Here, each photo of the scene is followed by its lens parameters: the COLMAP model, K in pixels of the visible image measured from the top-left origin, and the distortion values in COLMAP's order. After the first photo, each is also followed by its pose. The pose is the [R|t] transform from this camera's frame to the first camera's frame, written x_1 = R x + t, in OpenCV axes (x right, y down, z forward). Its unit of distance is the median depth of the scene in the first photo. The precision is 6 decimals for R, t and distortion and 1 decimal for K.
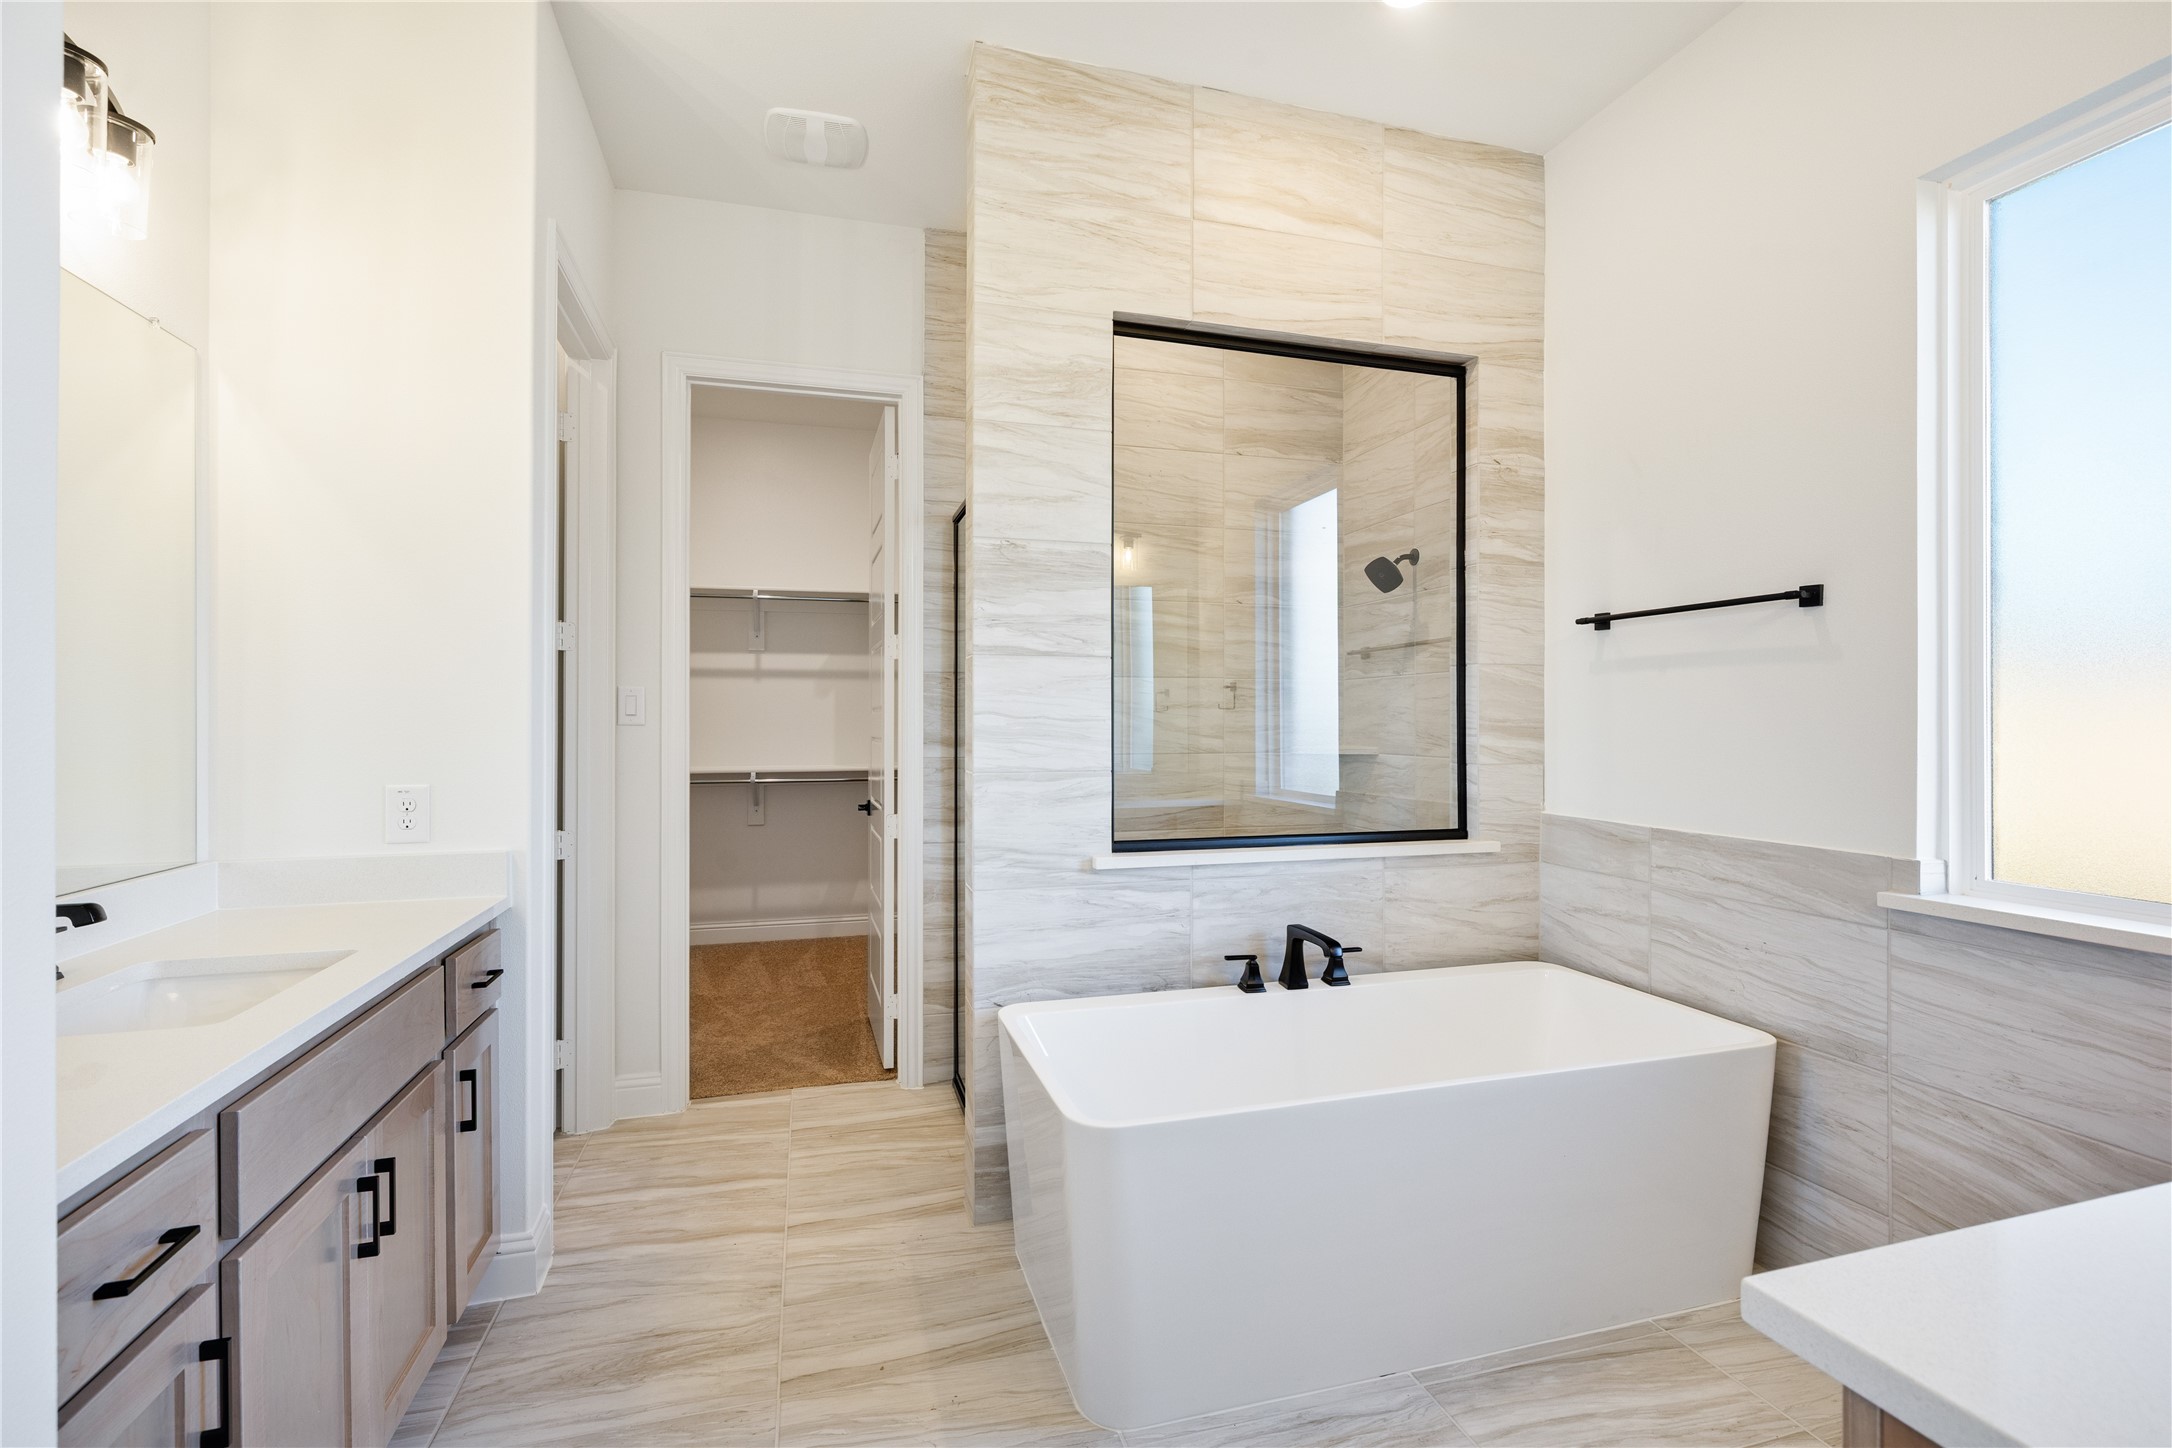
lens RADIAL K [[982.8, 0, 1080.5], [0, 982.8, 727.9], [0, 0, 1]] dist [-0.004806, 0.001256]
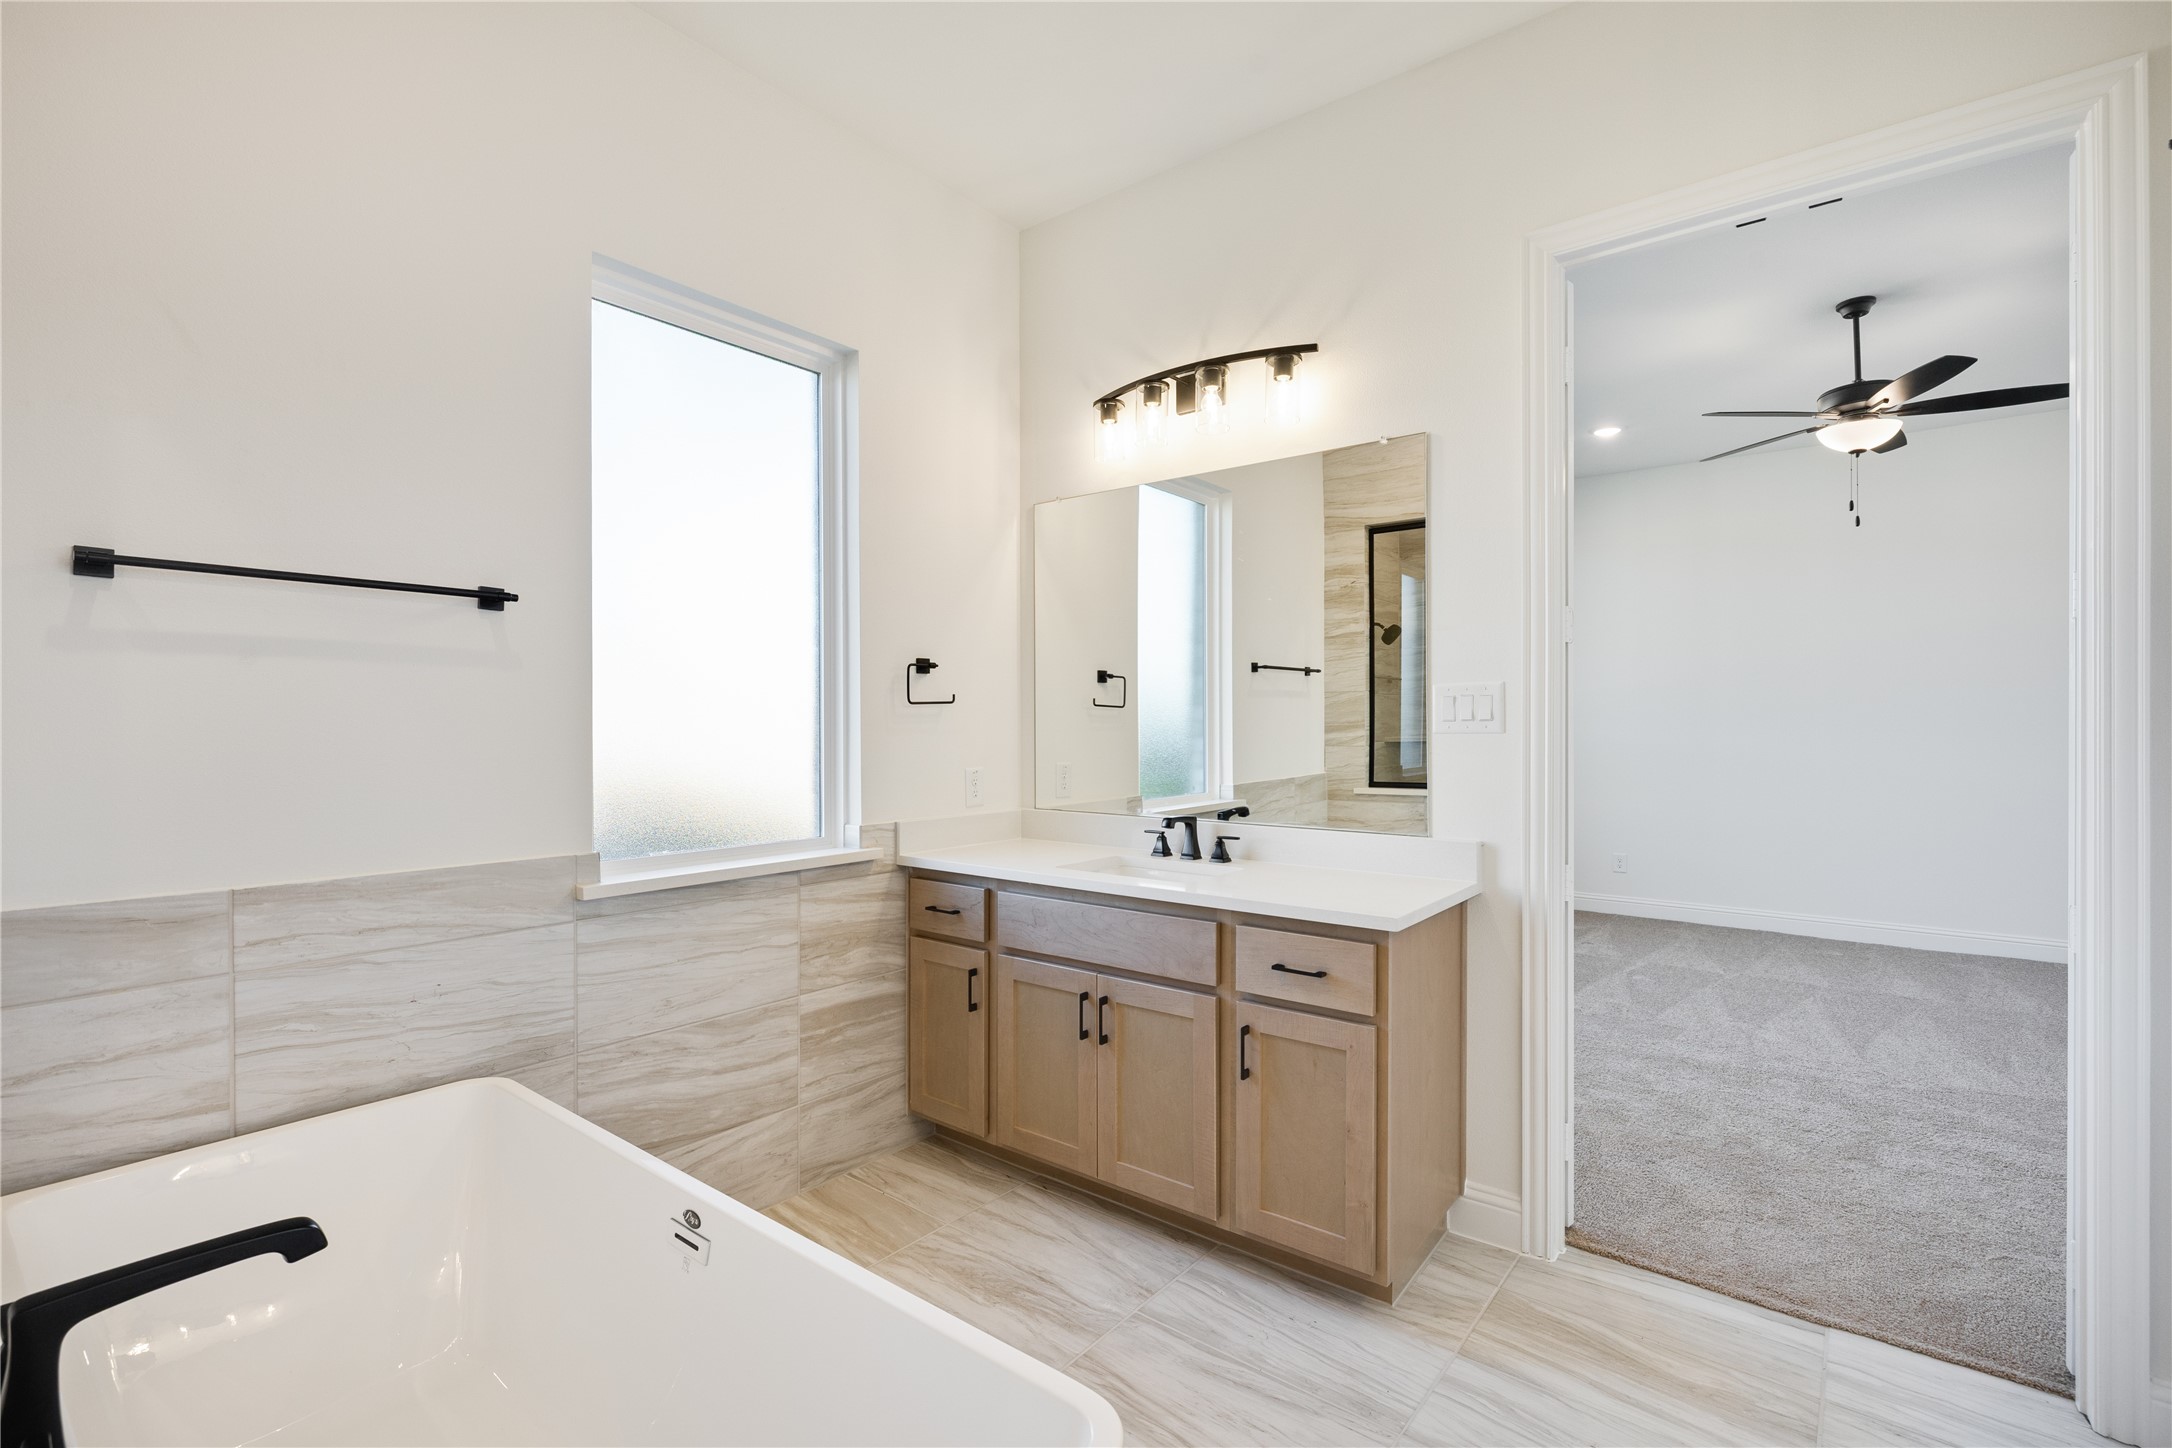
lens RADIAL K [[982.8, 0, 1070.3], [0, 982.8, 726.3], [0, 0, 1]] dist [-0.004806, 0.001256]
pose [[-0.576075, -0.003164, 0.817391, -0.341828], [0.005378, 0.999956, 0.007661, -0.014623], [-0.817379, 0.008810, -0.576033, 1.048935]]
